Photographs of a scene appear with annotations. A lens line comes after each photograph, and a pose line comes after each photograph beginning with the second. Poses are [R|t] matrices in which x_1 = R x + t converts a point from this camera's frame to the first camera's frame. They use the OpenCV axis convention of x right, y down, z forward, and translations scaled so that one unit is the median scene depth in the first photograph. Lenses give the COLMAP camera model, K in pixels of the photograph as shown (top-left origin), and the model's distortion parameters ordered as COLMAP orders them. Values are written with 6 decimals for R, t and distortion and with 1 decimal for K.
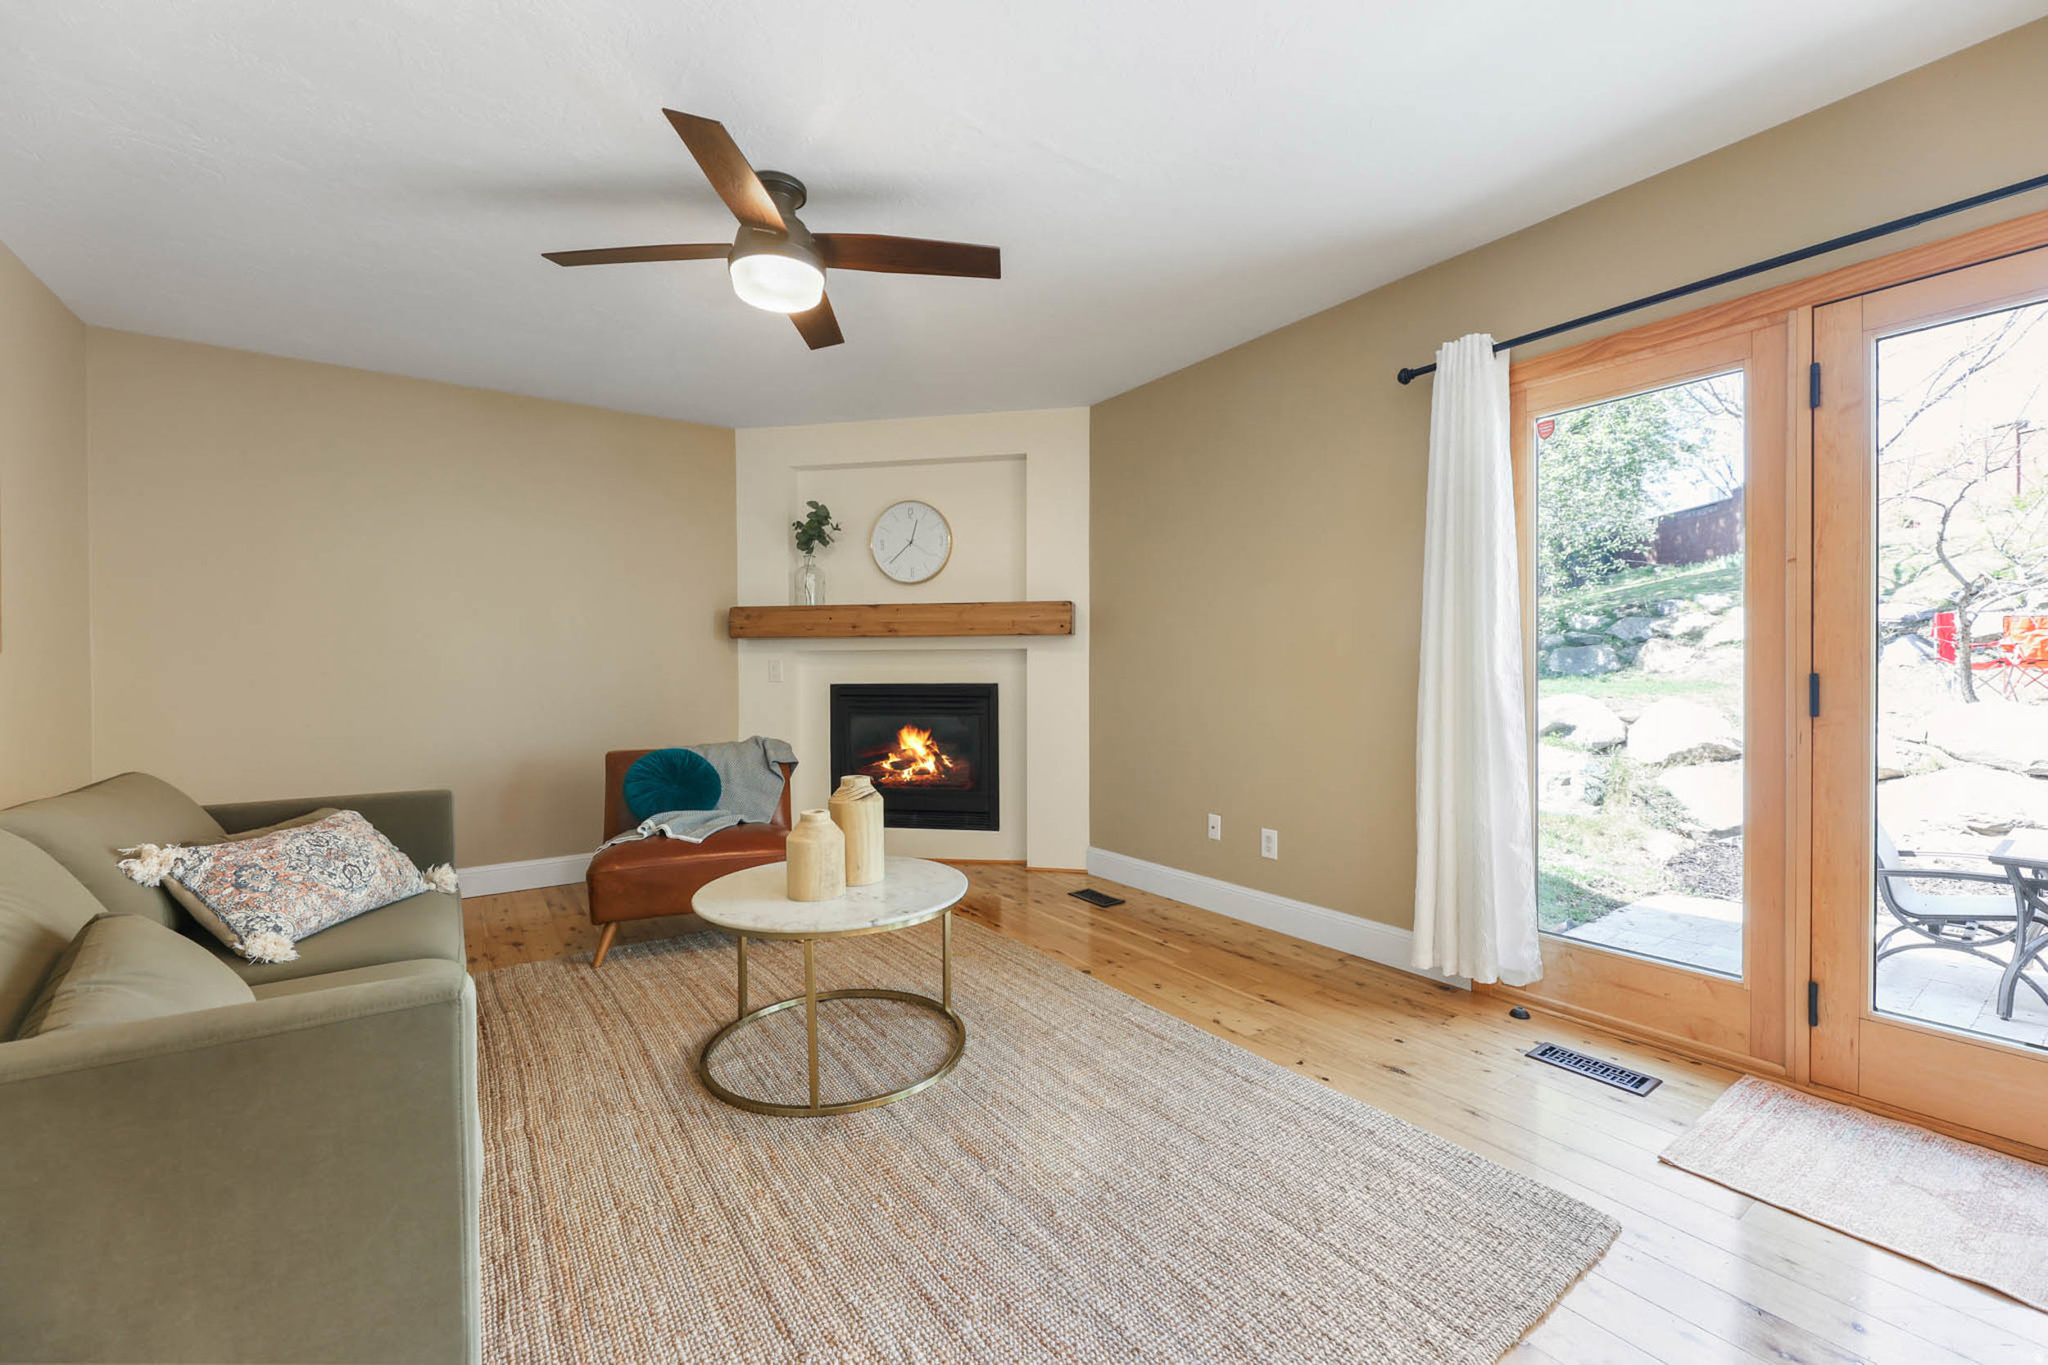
lens RADIAL K [[821.5, 0, 1029.2], [0, 821.5, 676.6], [0, 0, 1]] dist [-0.001273, -0.000334]
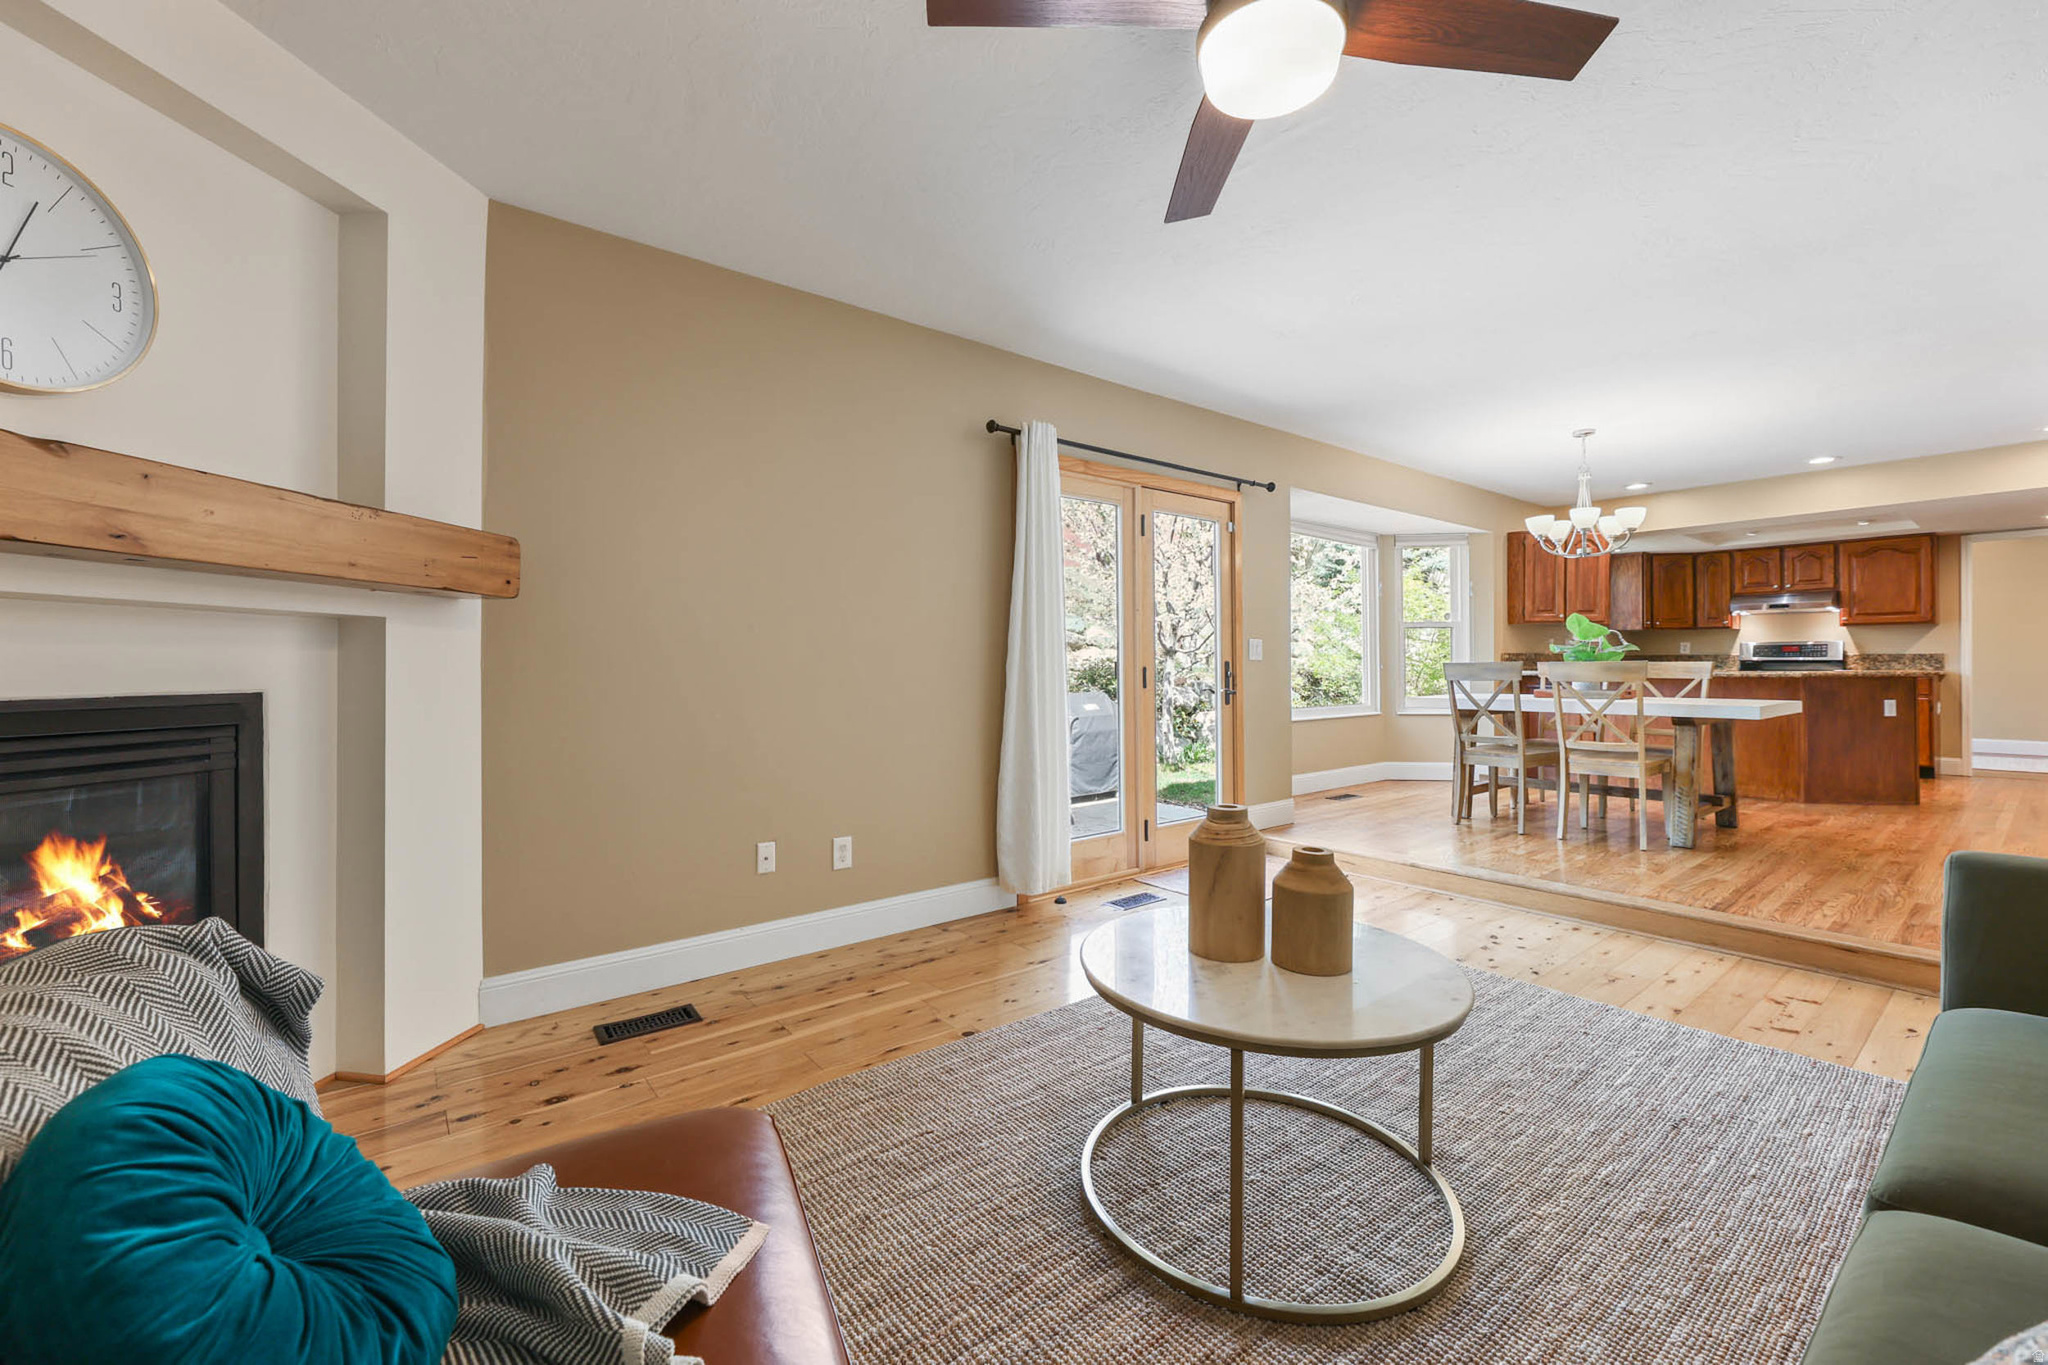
lens RADIAL K [[840.6, 0, 1006.7], [0, 840.6, 660.9], [0, 0, 1]] dist [-0.005923, -0.000176]
pose [[-0.046750, 0.010057, 0.998856, -0.514259], [0.010238, 0.999902, -0.009588, -0.000805], [-0.998854, 0.009778, -0.046849, 0.669128]]
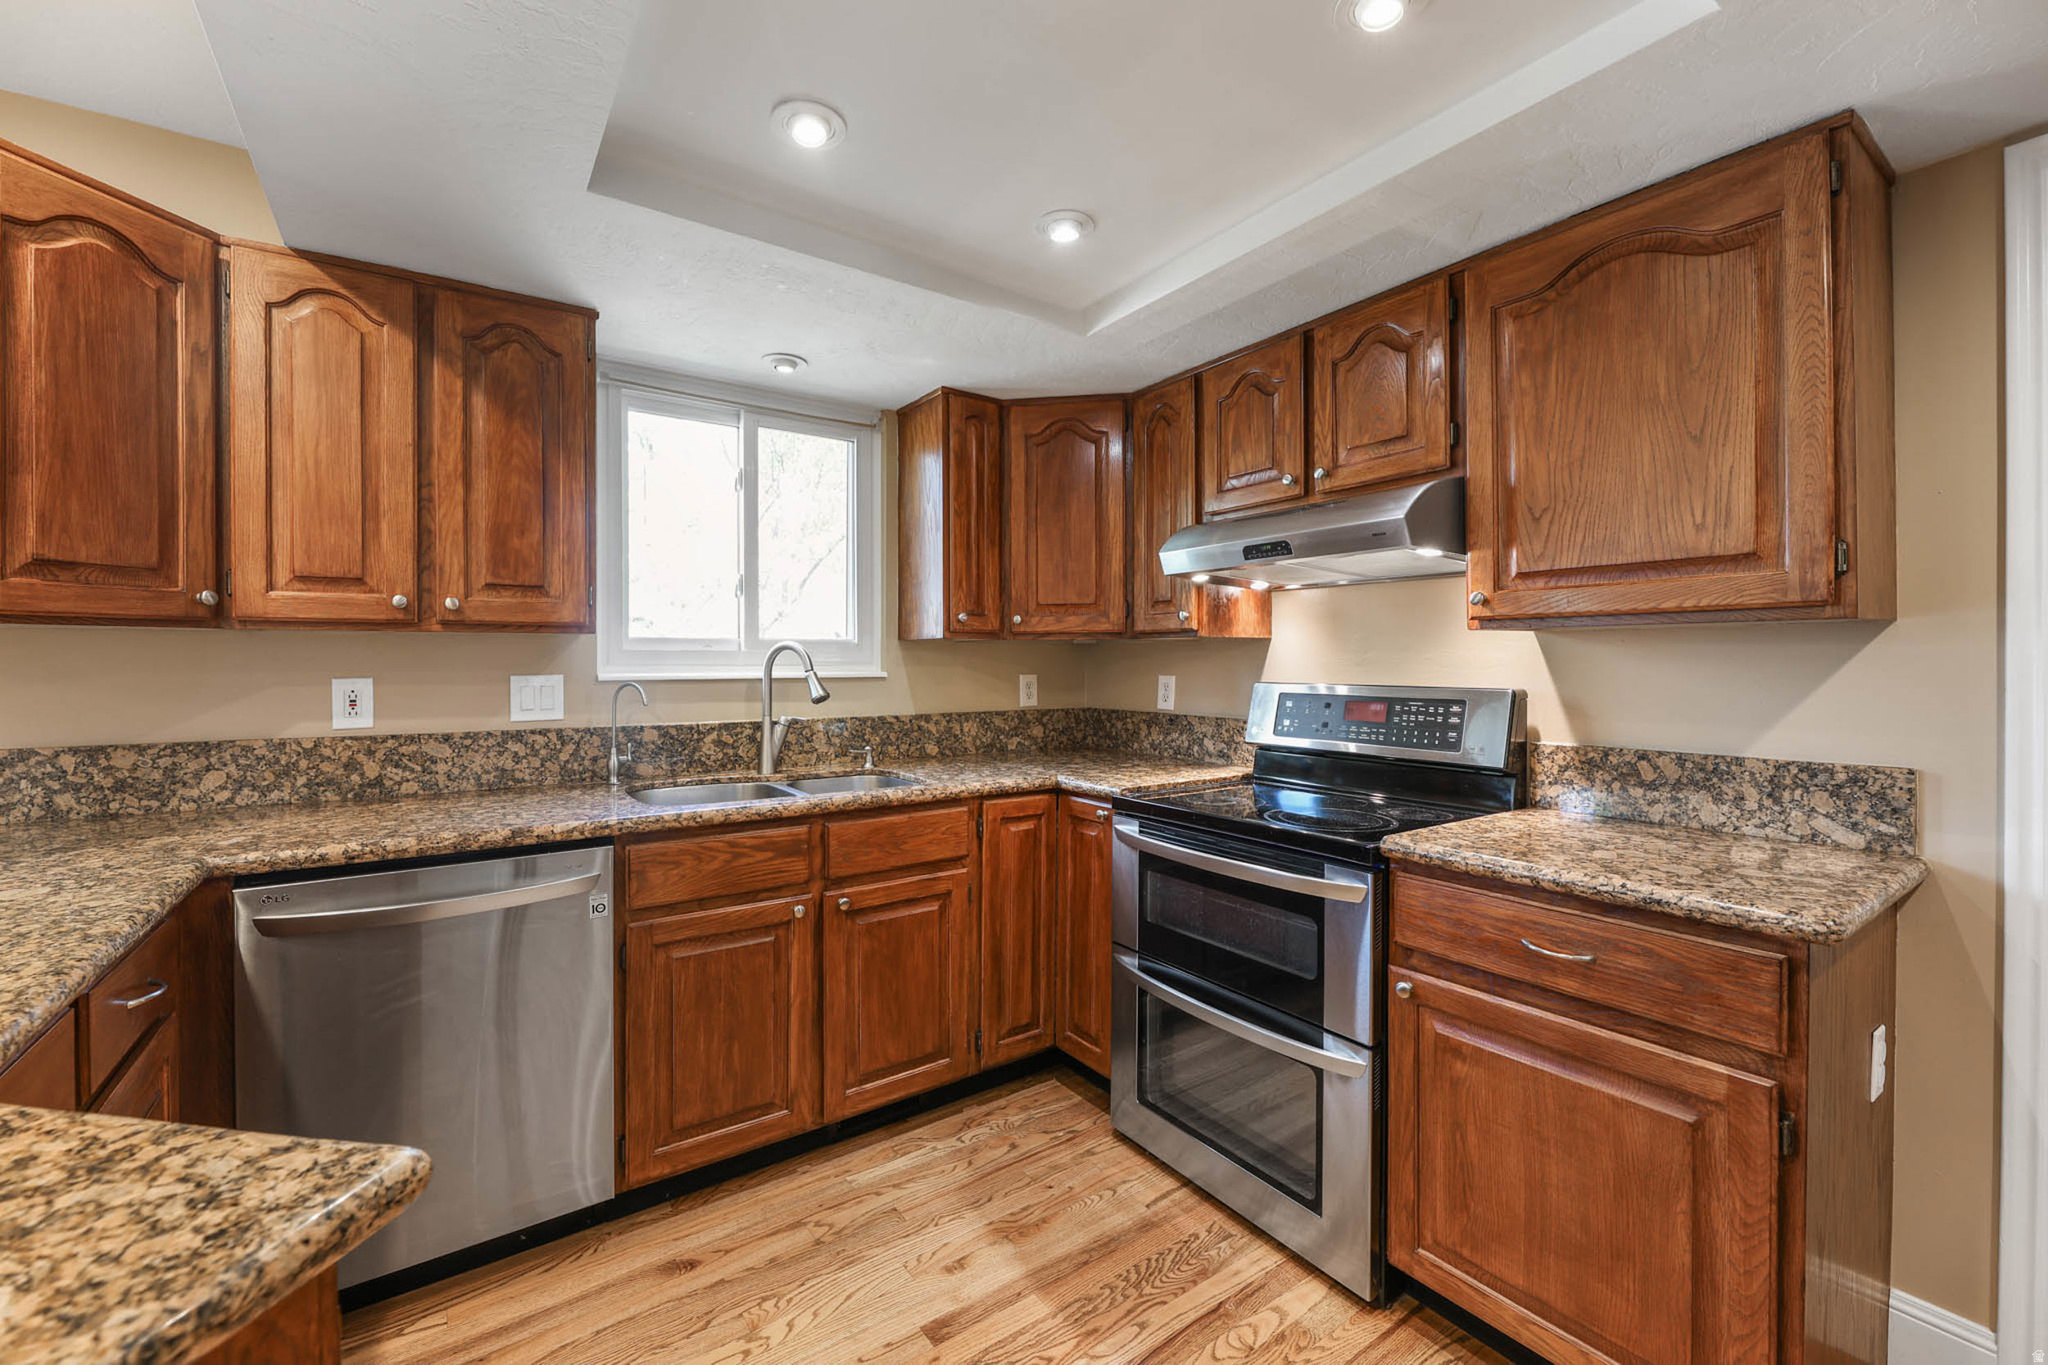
lens RADIAL K [[830.4, 0, 1026.8], [0, 830.4, 663.5], [0, 0, 1]] dist [-0.001207, -0.003219]
pose [[-0.000857, 0.004190, 0.999991, 0.691613], [0.009151, 0.999949, -0.004182, -0.053692], [-0.999958, 0.009147, -0.000896, -0.870153]]
